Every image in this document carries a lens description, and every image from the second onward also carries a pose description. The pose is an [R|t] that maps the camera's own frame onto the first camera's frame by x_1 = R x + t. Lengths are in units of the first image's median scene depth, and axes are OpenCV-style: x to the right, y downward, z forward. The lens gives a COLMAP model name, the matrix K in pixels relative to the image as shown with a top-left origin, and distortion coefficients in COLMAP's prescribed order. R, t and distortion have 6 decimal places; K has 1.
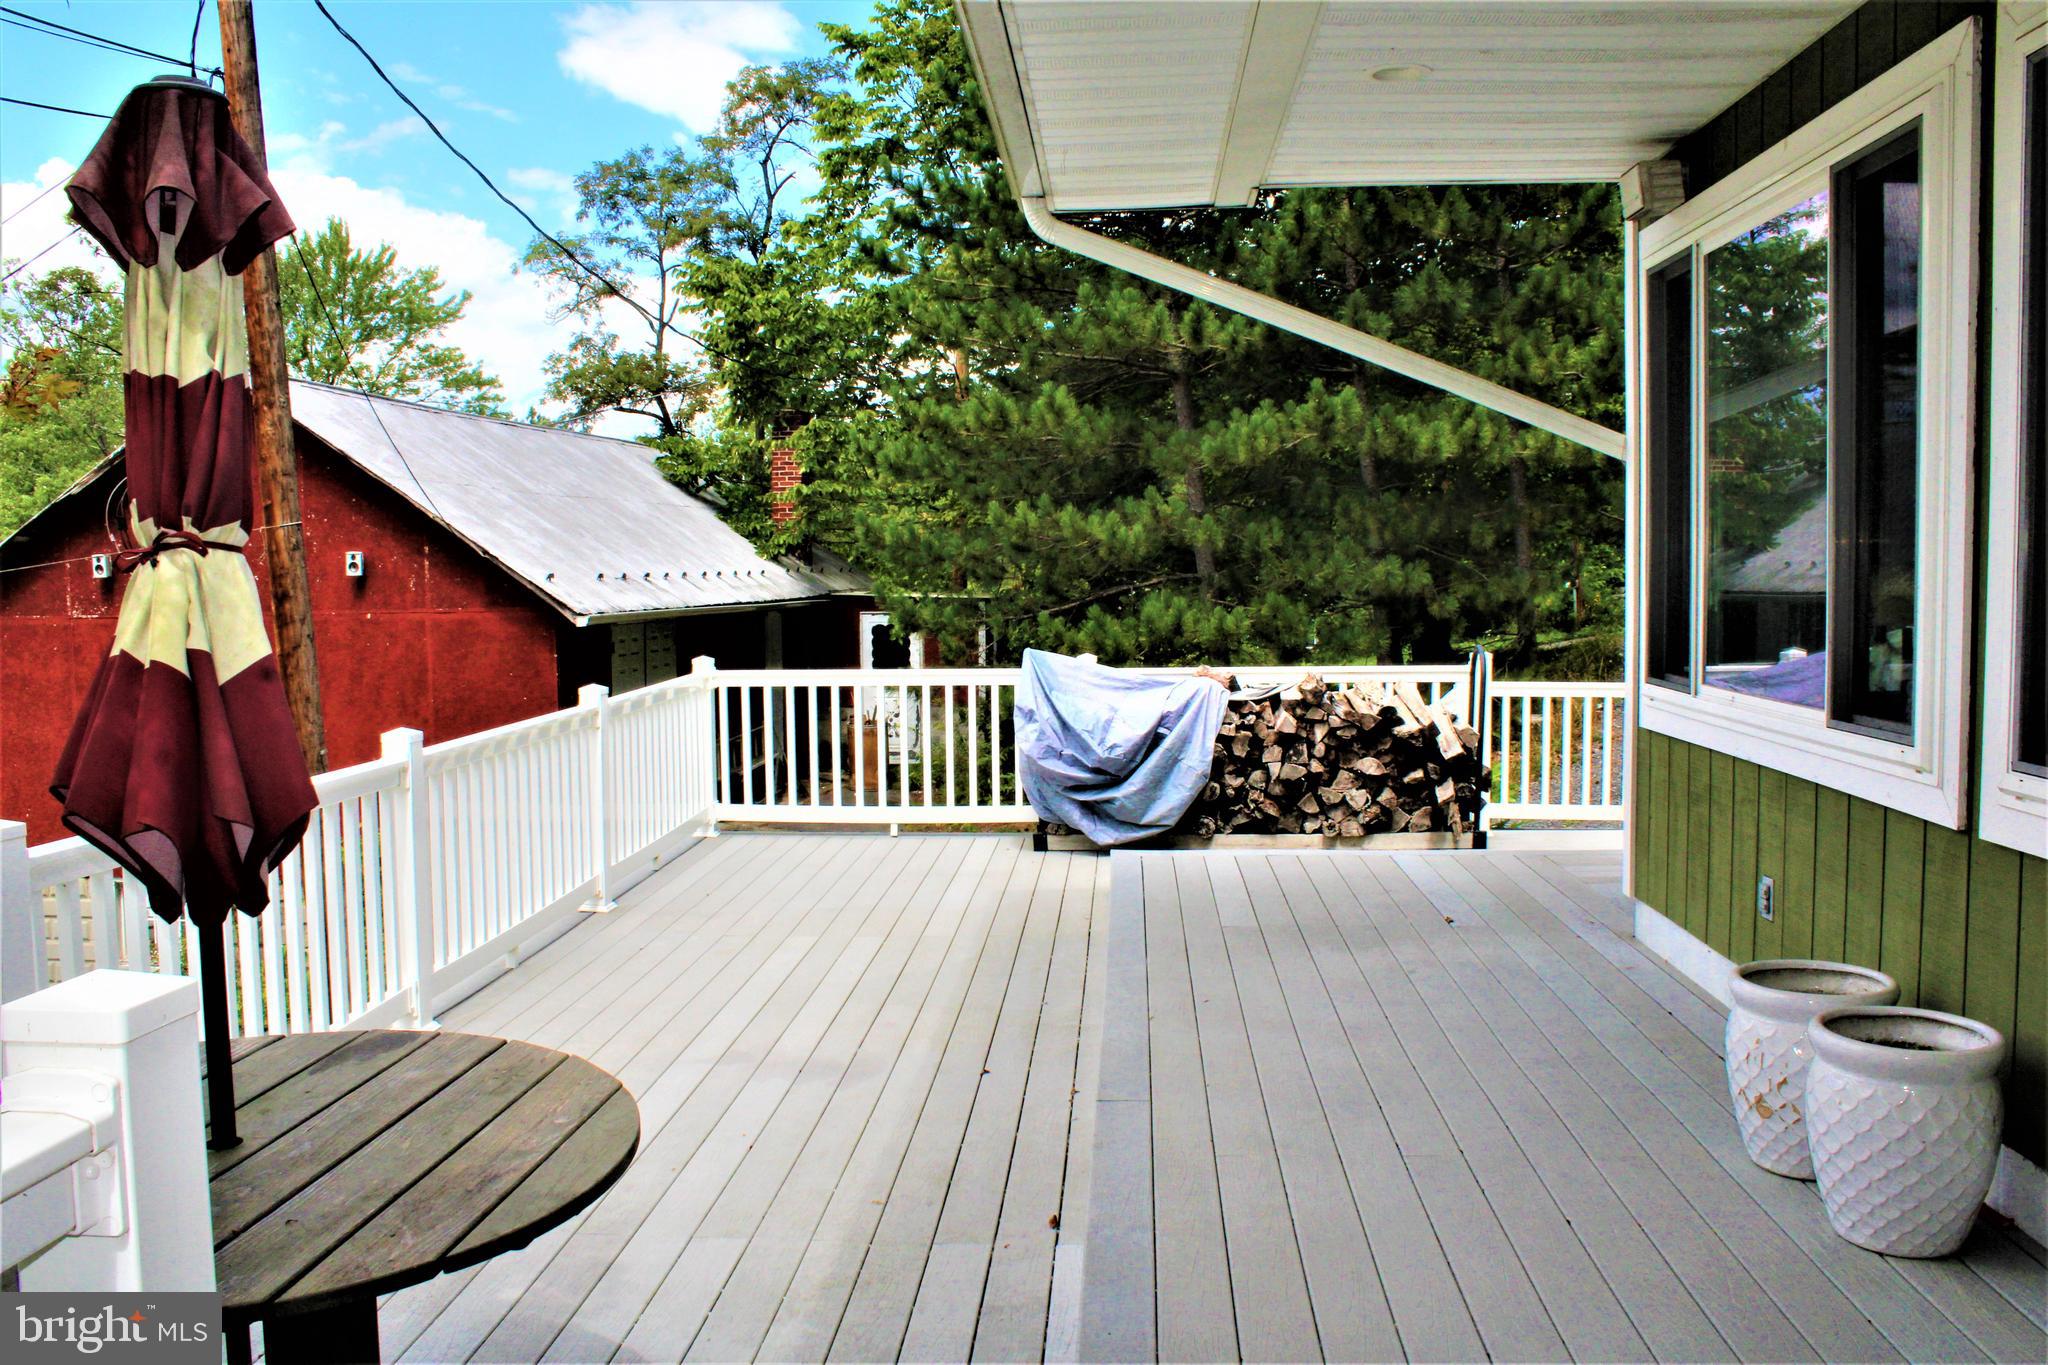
lens RADIAL K [[1709.2, 0, 1024.0], [0, 1709.2, 682.5], [0, 0, 1]] dist [-0.176851, 0.158808]
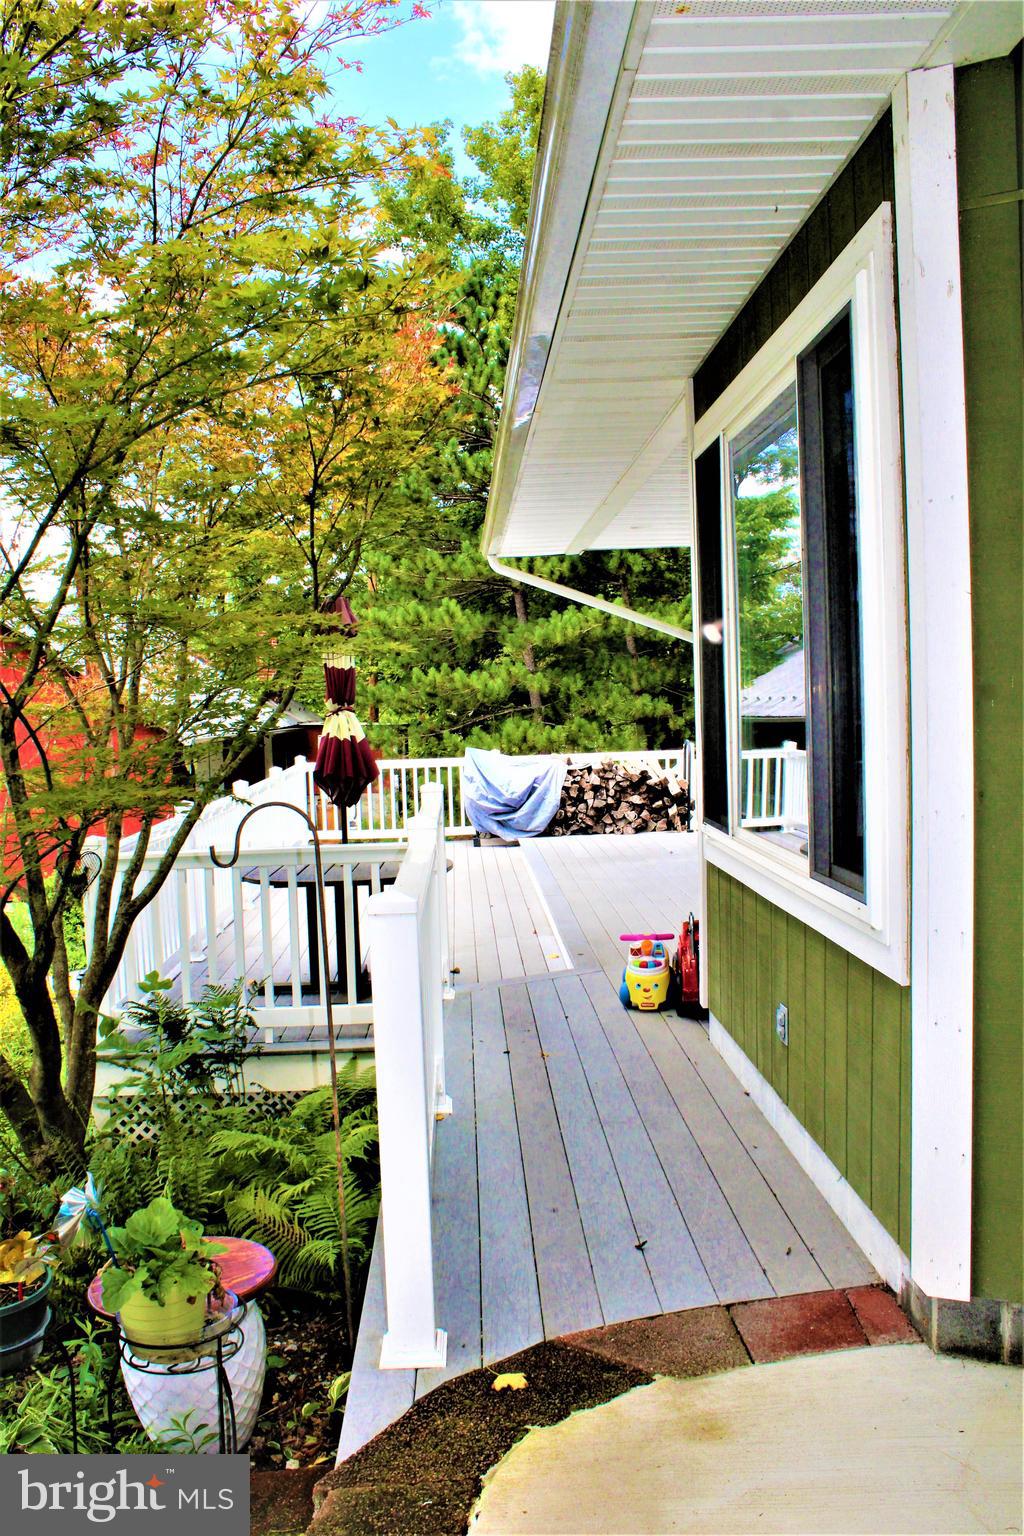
lens RADIAL K [[1305.0, 0, 512.0], [0, 1305.0, 768.0], [0, 0, 1]] dist [-0.161484, 0.139737]
pose [[0.993913, -0.026998, 0.106811, -0.106438], [0.028684, 0.999486, -0.014284, 0.027132], [-0.106370, 0.017261, 0.994177, -0.520638]]
